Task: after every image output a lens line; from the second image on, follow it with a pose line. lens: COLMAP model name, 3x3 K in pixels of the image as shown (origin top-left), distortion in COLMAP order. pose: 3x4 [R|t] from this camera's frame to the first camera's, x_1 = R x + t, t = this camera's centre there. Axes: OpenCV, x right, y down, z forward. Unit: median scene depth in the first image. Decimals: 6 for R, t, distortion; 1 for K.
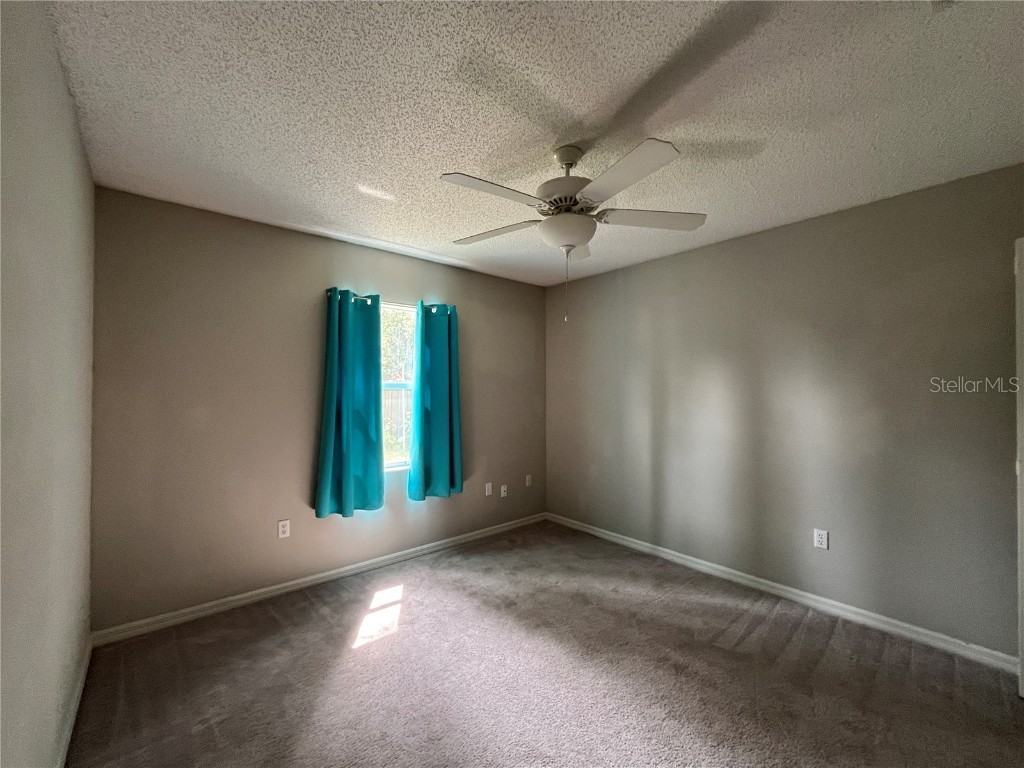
lens RADIAL K [[416.5, 0, 513.3], [0, 416.5, 385.7], [0, 0, 1]] dist [-0.002841, 0.000189]
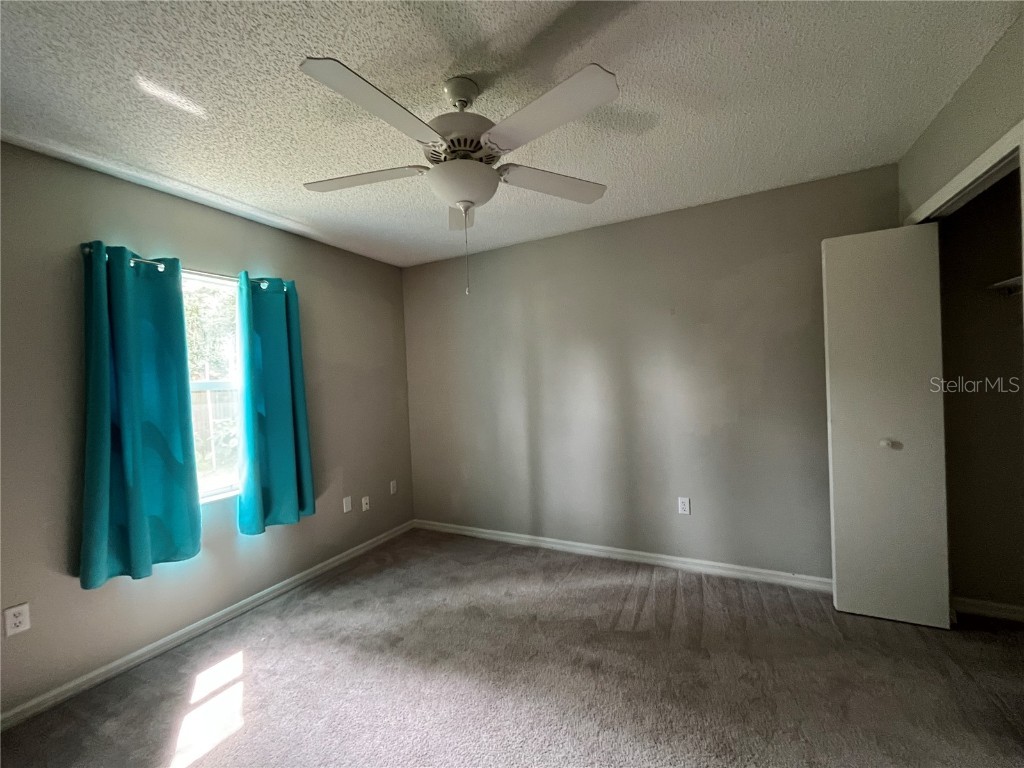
lens RADIAL K [[416.5, 0, 511.4], [0, 416.5, 385.3], [0, 0, 1]] dist [-0.002841, 0.000189]
pose [[0.927626, -0.045883, 0.370680, -0.076064], [0.041399, 0.998942, 0.020050, 0.008444], [-0.371208, -0.003254, 0.928544, 0.145267]]
